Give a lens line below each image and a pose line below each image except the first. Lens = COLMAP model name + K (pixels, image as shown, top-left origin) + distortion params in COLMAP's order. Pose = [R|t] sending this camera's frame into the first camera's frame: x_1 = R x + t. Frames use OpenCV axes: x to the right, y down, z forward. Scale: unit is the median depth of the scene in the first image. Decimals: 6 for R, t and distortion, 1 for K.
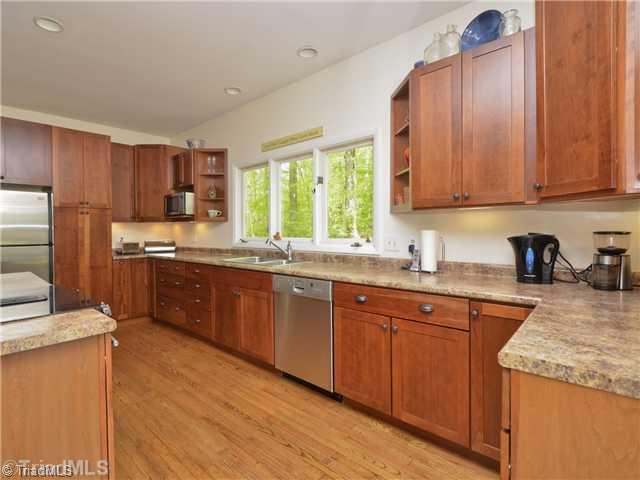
lens RADIAL K [[318.9, 0, 320.0], [0, 318.9, 240.0], [0, 0, 1]] dist [0.000781, -0.000256]
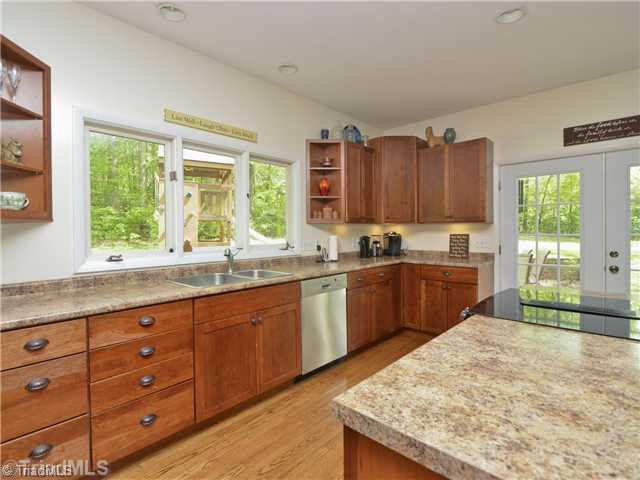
lens RADIAL K [[316.1, 0, 319.9], [0, 316.1, 233.5], [0, 0, 1]] dist [-0.001034, -0.000190]
pose [[0.013527, 0.005349, 0.999894, -1.145429], [0.049497, 0.998756, -0.006012, -0.029165], [-0.998683, 0.049573, 0.013245, 0.932608]]
